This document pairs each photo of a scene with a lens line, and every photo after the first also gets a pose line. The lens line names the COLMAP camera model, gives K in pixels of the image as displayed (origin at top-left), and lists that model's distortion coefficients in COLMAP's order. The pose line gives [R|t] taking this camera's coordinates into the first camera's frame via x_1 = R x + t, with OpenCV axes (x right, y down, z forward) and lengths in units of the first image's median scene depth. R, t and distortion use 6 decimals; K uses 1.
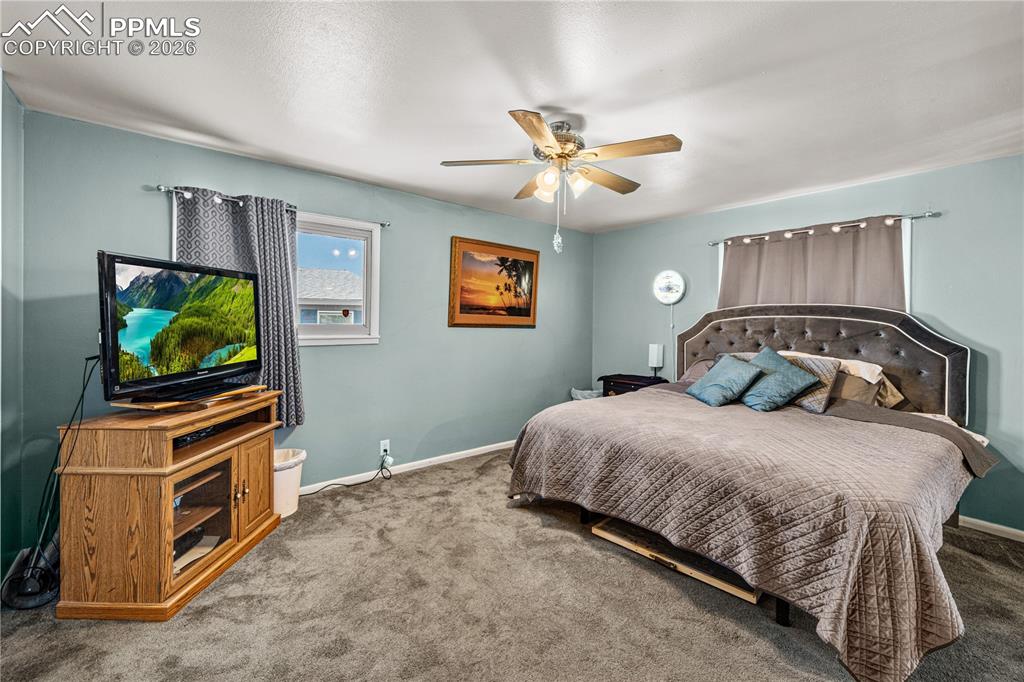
lens RADIAL K [[418.3, 0, 513.4], [0, 418.3, 339.8], [0, 0, 1]] dist [0.000390, -0.000119]
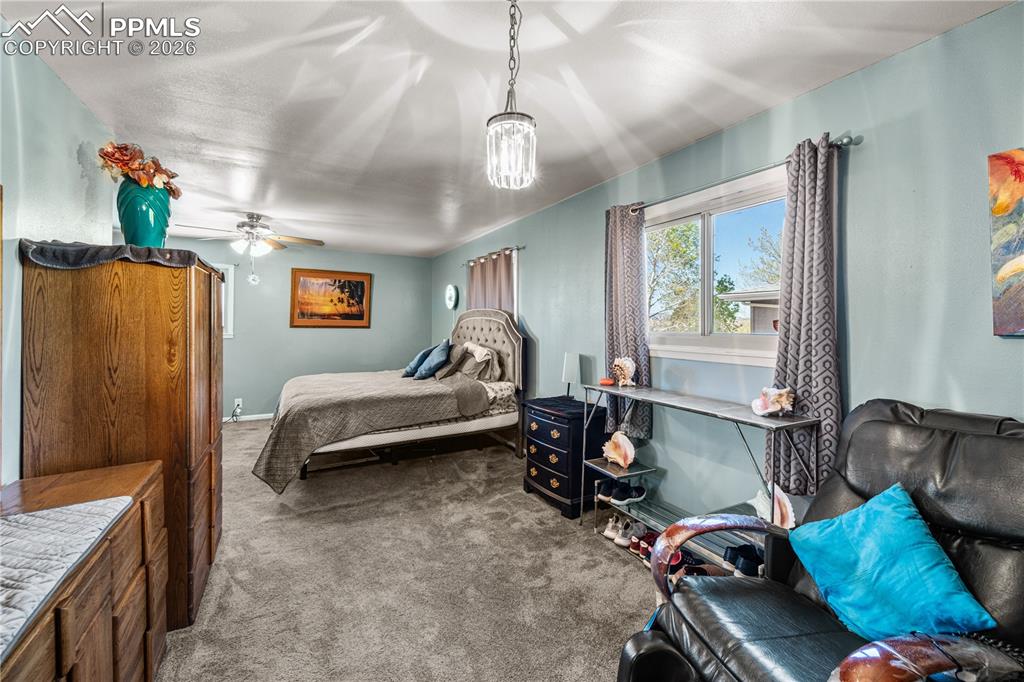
lens RADIAL K [[418.3, 0, 513.4], [0, 418.3, 339.8], [0, 0, 1]] dist [0.000390, -0.000119]
pose [[0.981671, -0.006127, -0.190487, 0.859173], [0.004986, 0.999967, -0.006470, 0.024507], [0.190521, 0.005402, 0.981668, -0.310210]]
